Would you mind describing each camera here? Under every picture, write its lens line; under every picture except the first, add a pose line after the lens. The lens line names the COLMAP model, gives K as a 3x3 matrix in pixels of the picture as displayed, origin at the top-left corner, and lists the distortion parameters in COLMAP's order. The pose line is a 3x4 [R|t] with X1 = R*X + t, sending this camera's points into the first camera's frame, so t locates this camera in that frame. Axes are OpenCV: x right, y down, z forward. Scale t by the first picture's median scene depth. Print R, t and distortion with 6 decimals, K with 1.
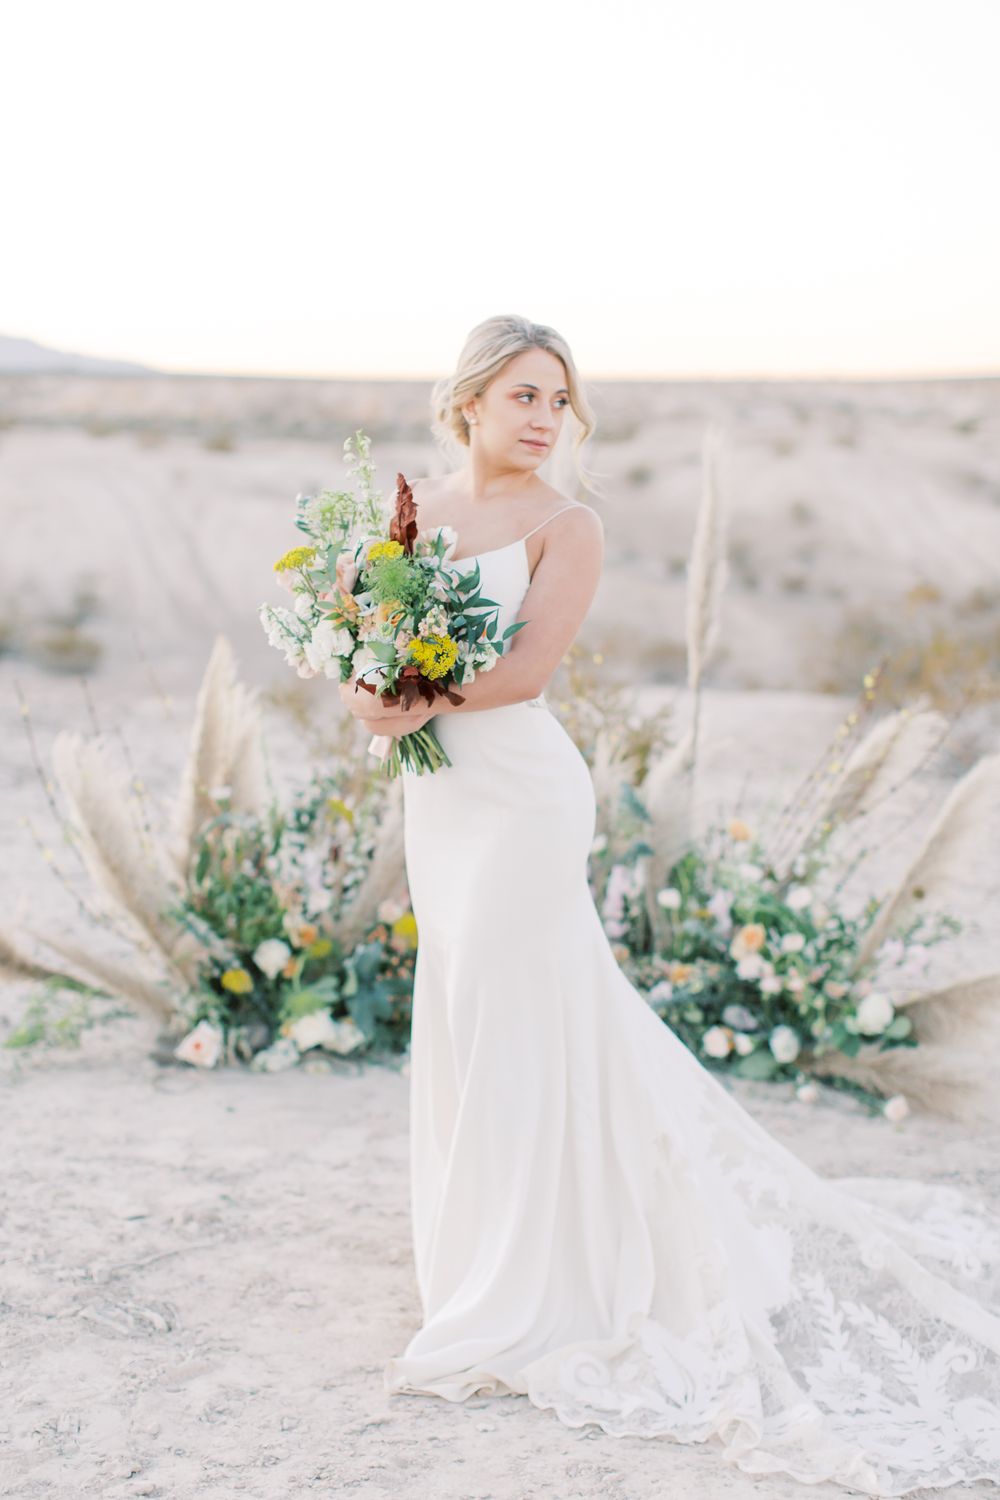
lens RADIAL K [[2088.0, 0, 500.0], [0, 2088.0, 750.0], [0, 0, 1]] dist [0.009878, -0.023540]
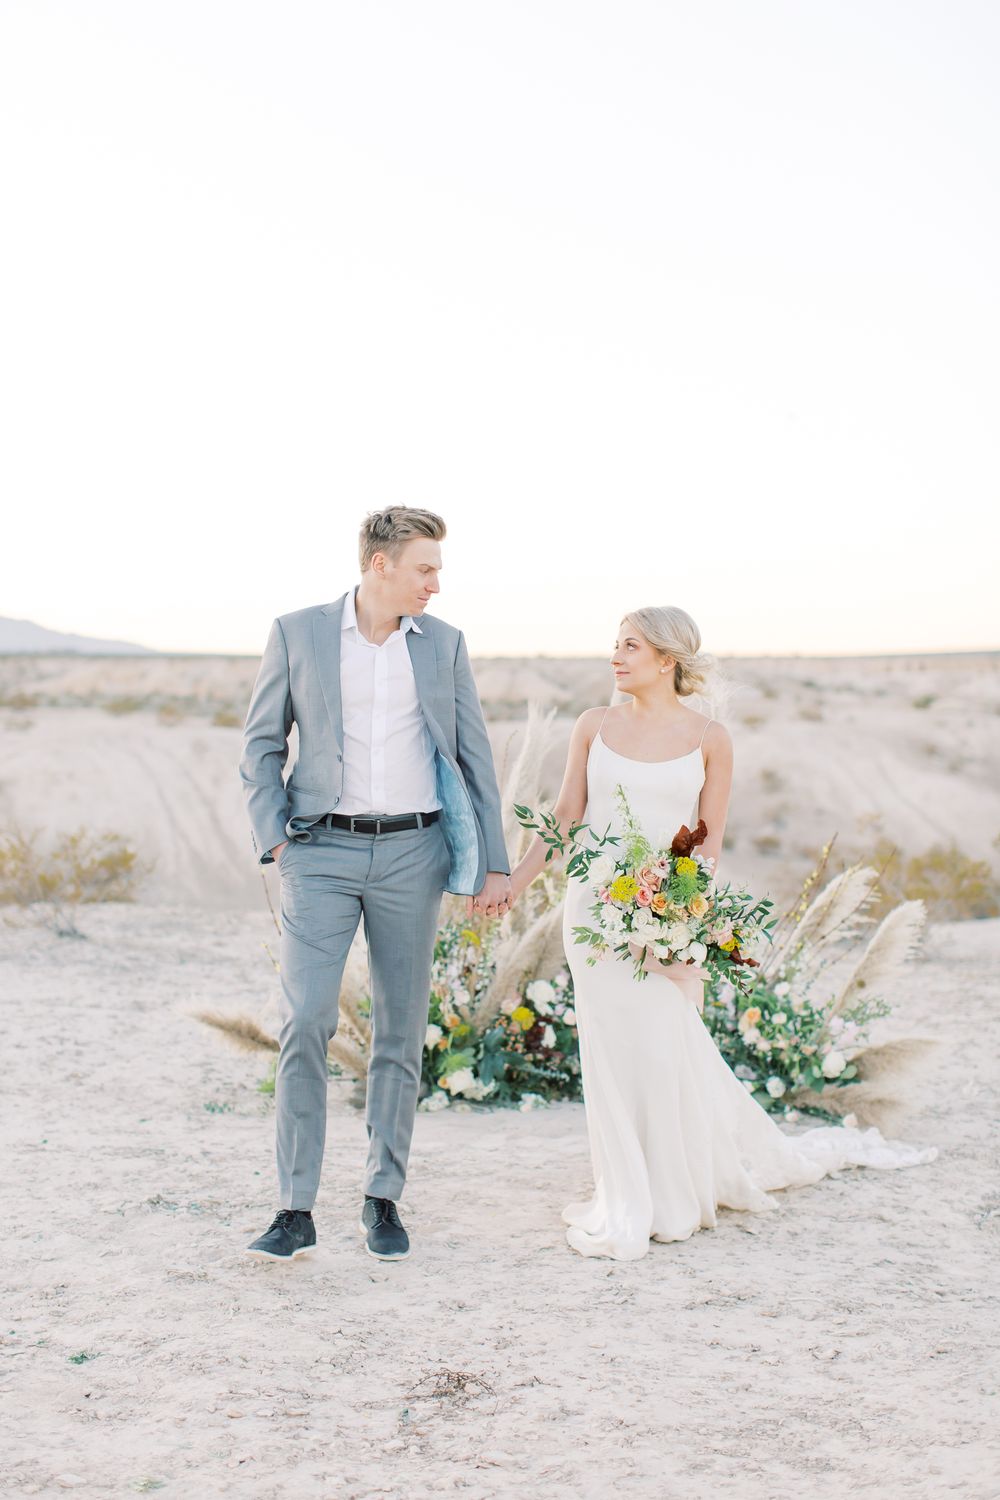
lens RADIAL K [[2088.0, 0, 500.0], [0, 2088.0, 750.0], [0, 0, 1]] dist [0.009878, -0.023540]
pose [[0.999888, -0.004731, 0.014213, -0.080865], [0.006569, 0.991202, -0.132196, 0.095872], [-0.013462, 0.132274, 0.991122, -0.512817]]
